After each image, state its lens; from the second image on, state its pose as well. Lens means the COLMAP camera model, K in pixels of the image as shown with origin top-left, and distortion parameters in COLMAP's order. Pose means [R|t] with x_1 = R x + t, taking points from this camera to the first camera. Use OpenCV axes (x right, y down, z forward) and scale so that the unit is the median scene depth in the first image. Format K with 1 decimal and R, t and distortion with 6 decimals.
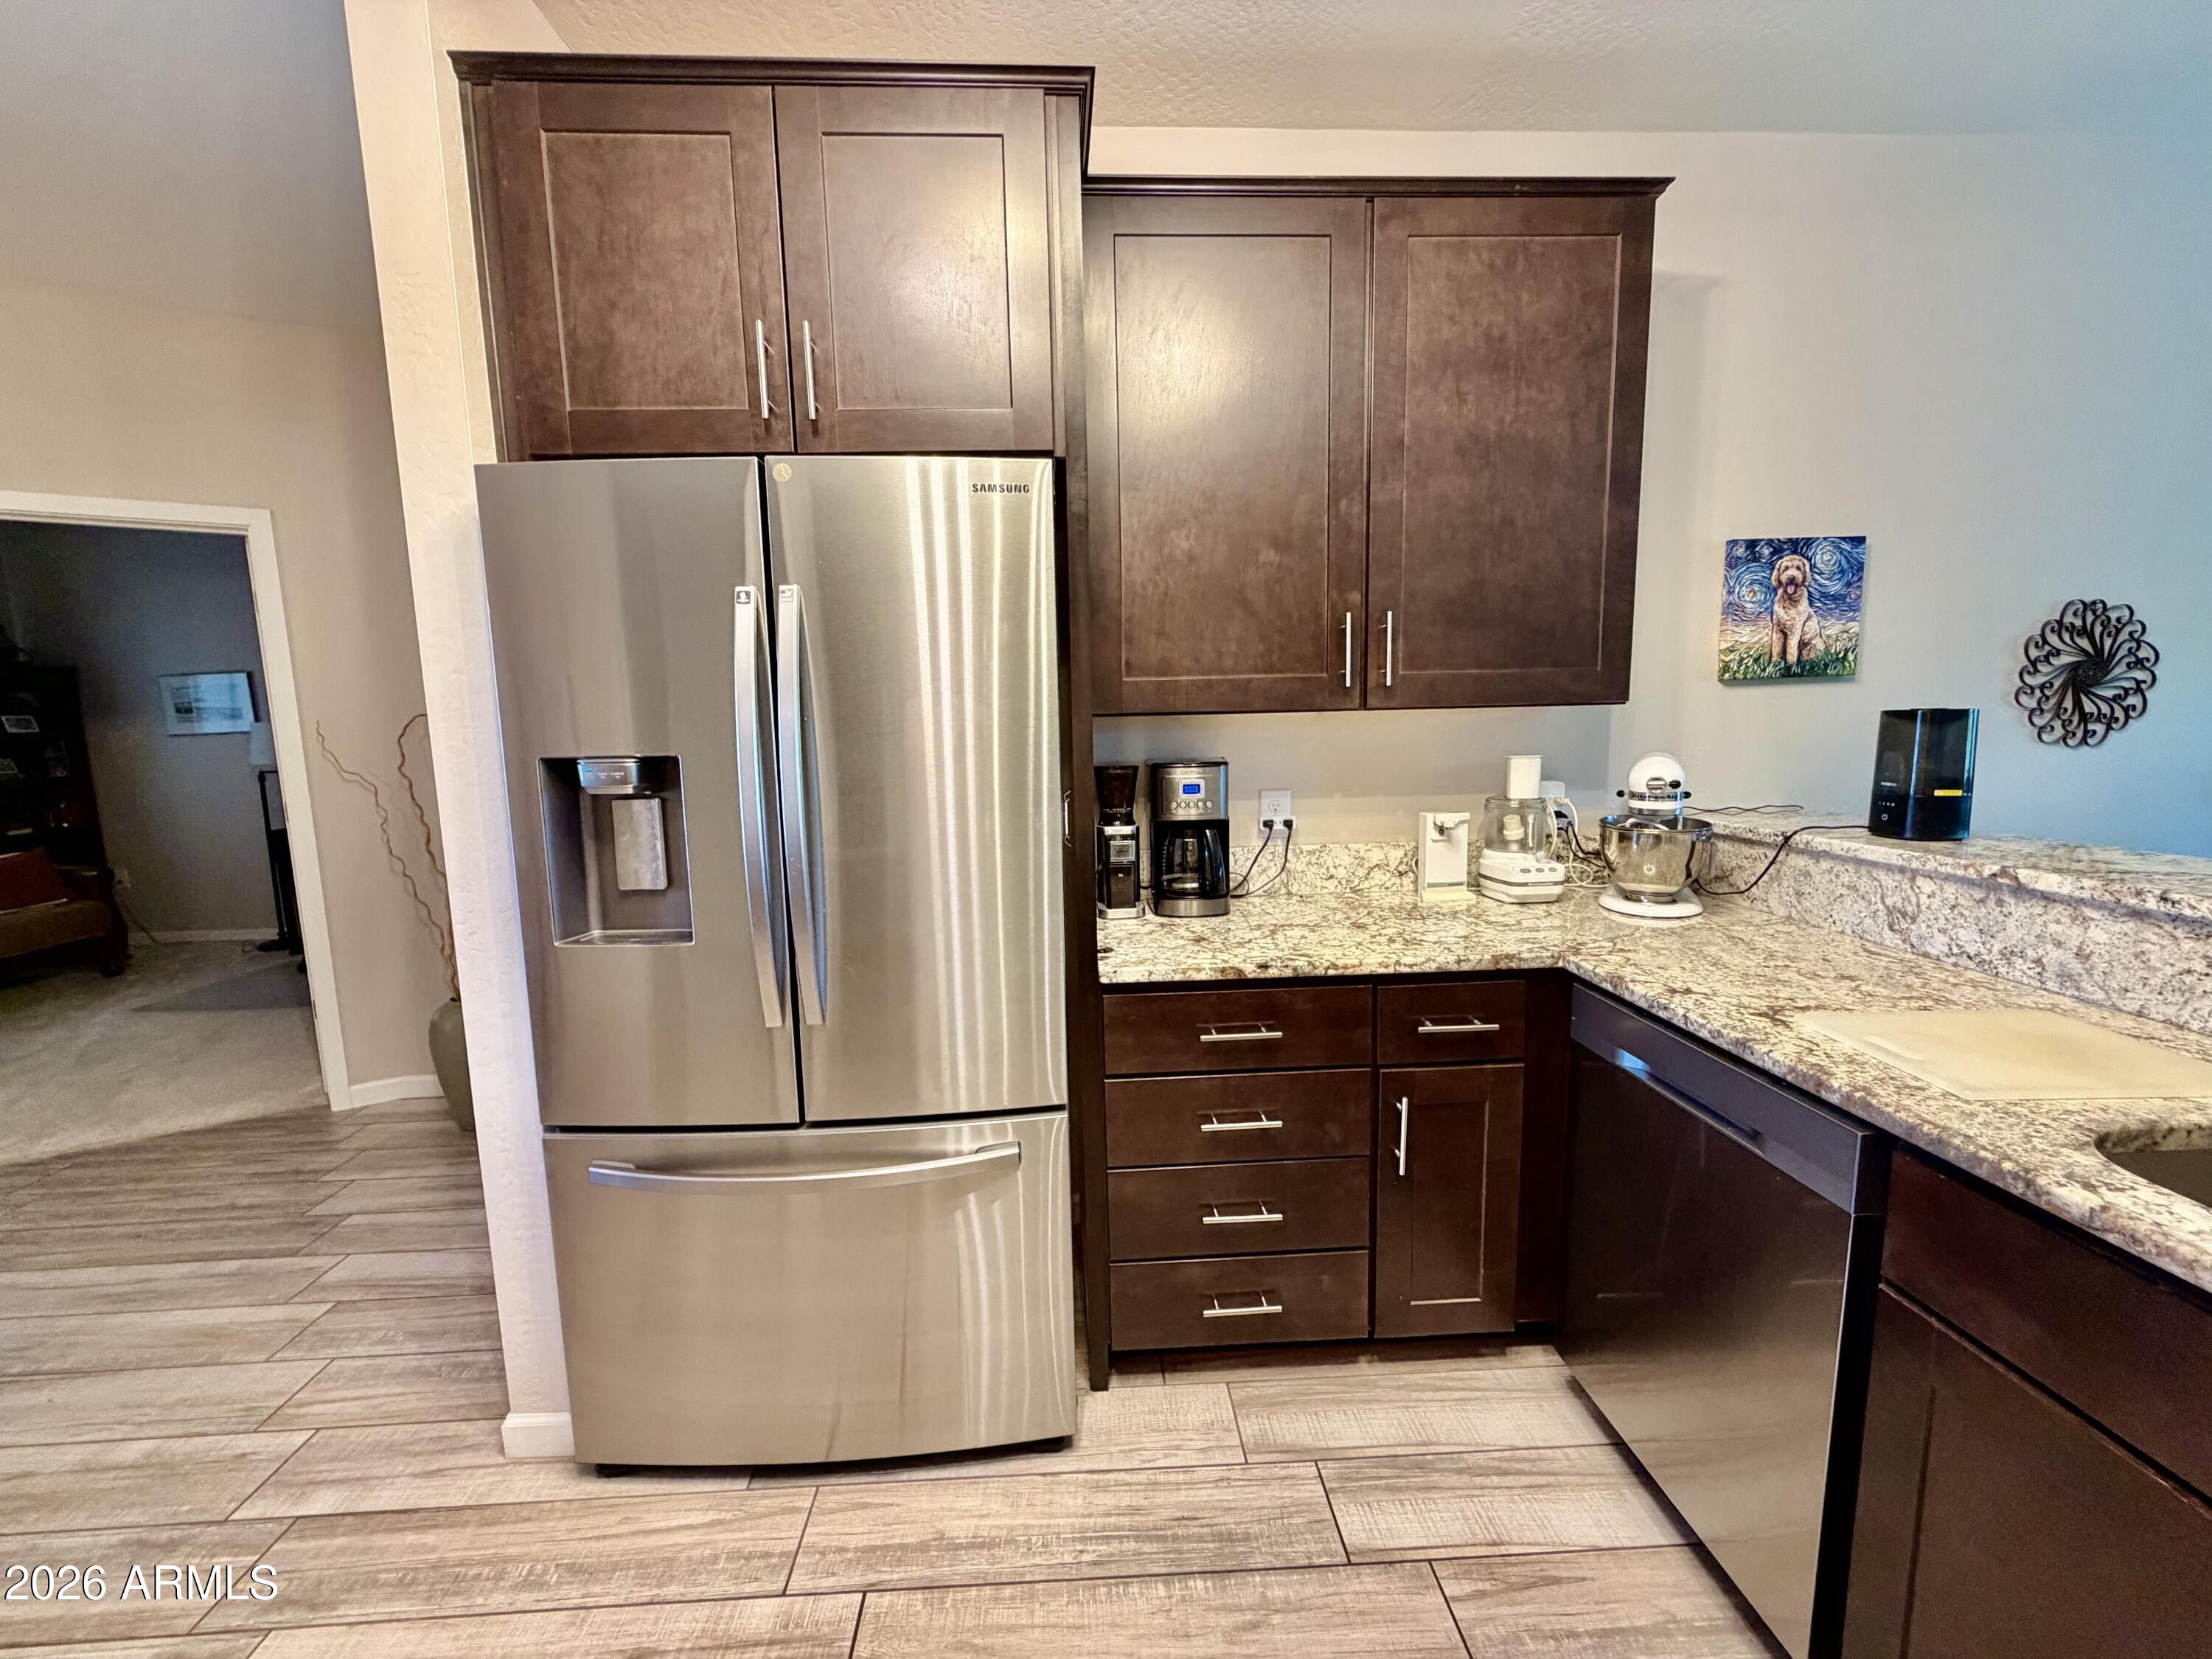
lens RADIAL K [[883.3, 0, 1100.5], [0, 883.3, 830.0], [0, 0, 1]] dist [0.000154, 0.000179]
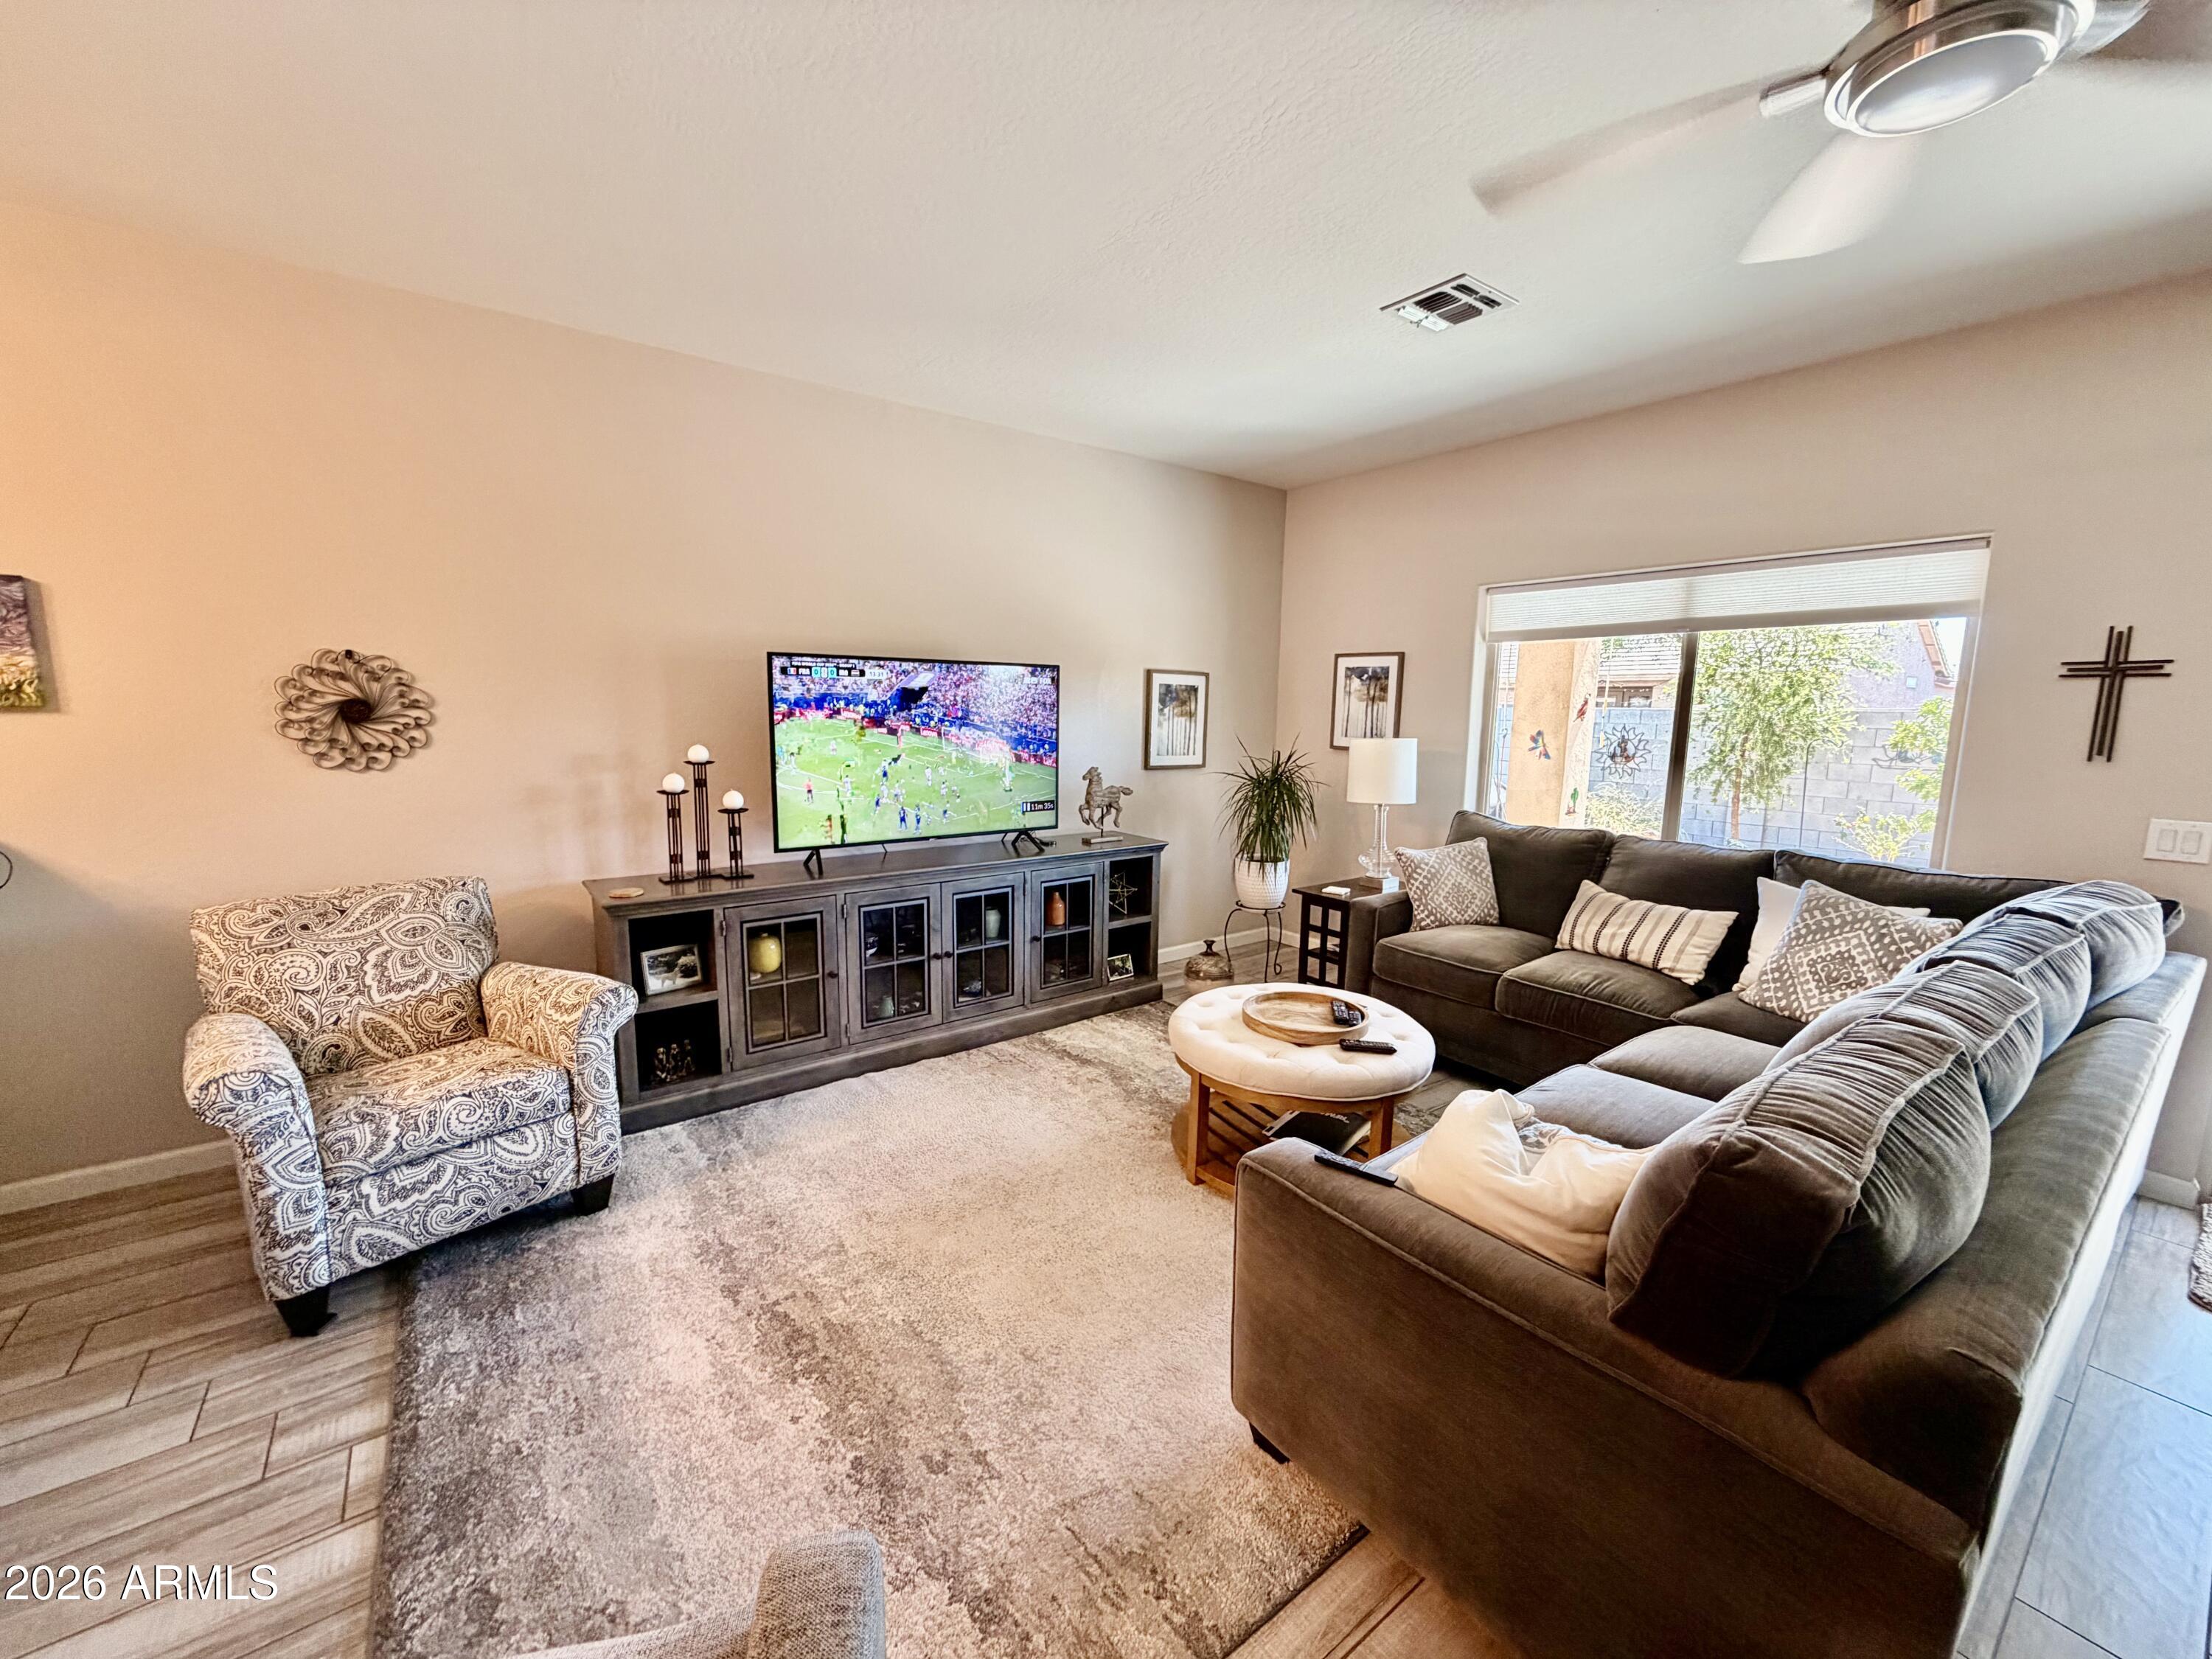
lens RADIAL K [[883.3, 0, 1100.5], [0, 883.3, 830.0], [0, 0, 1]] dist [0.000154, 0.000179]
pose [[0.827947, -0.047646, 0.558778, 1.552619], [0.041856, 0.998855, 0.023151, 0.000003], [-0.559242, 0.004220, 0.828994, -0.694191]]
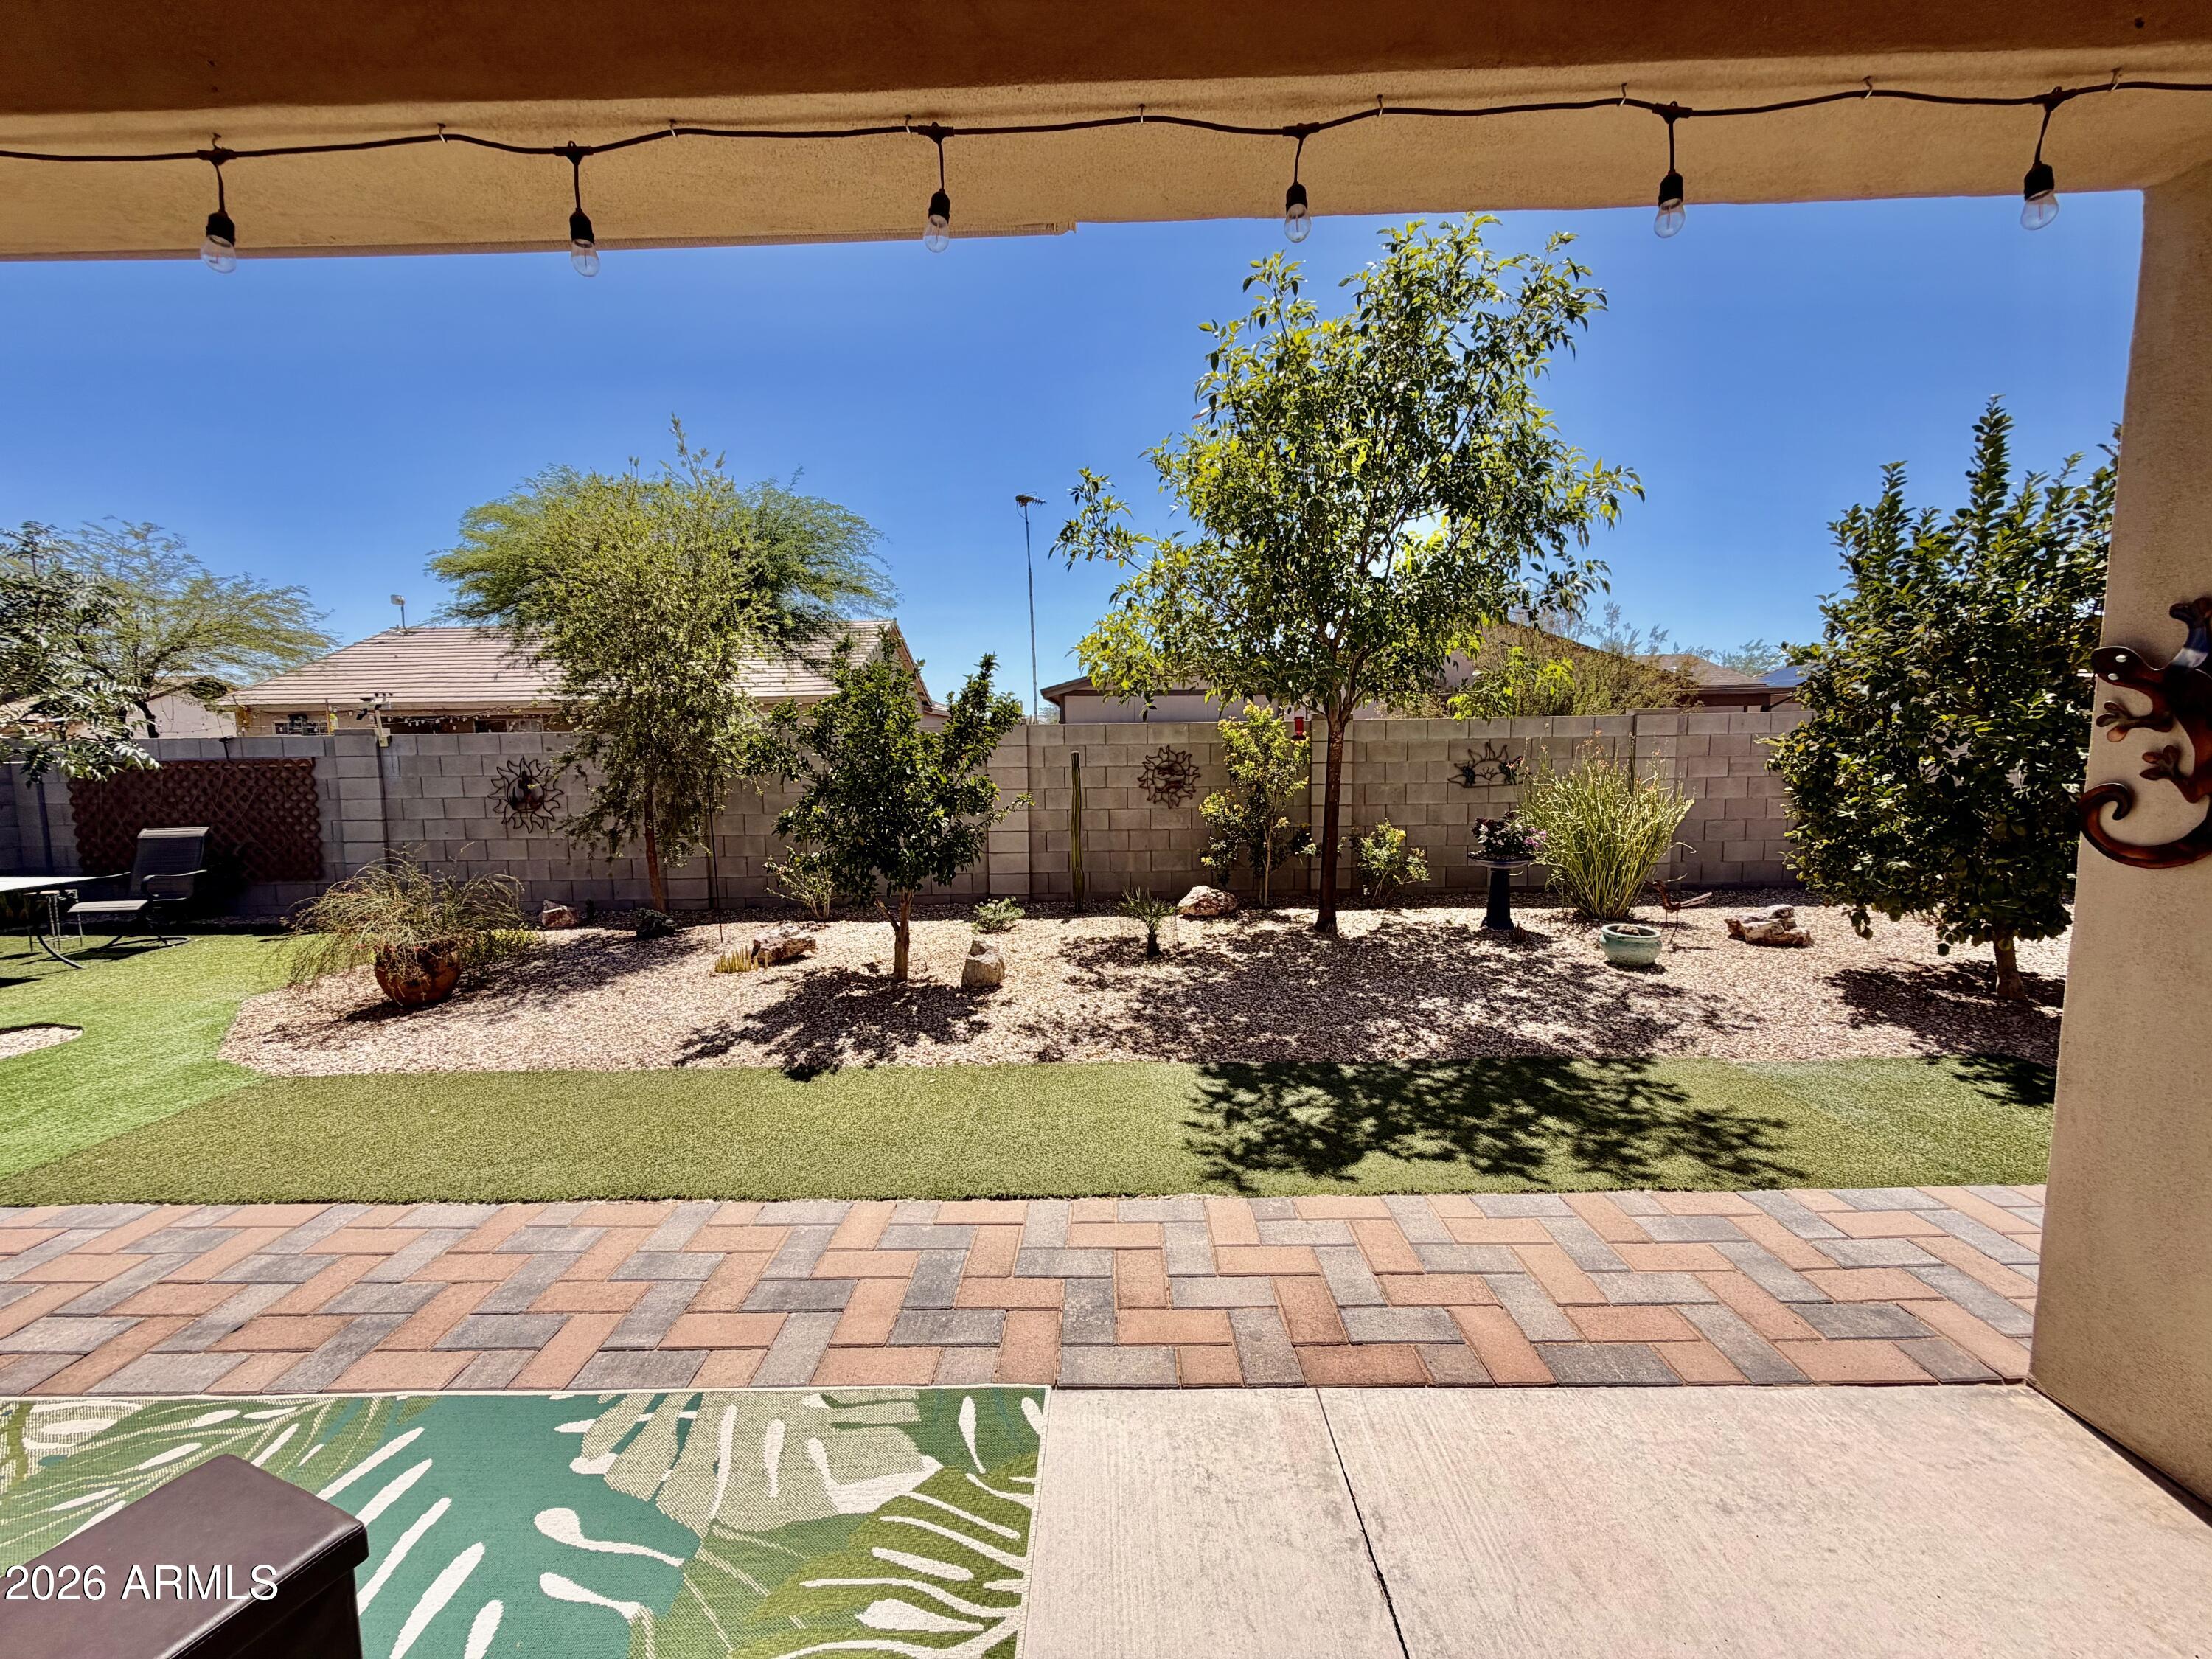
lens RADIAL K [[883.3, 0, 1100.5], [0, 883.3, 830.0], [0, 0, 1]] dist [0.000154, 0.000179]
pose [[0.059295, -0.086345, 0.994499, 4.000746], [0.141450, 0.986926, 0.077254, -0.023342], [-0.988168, 0.136091, 0.070734, -0.642177]]
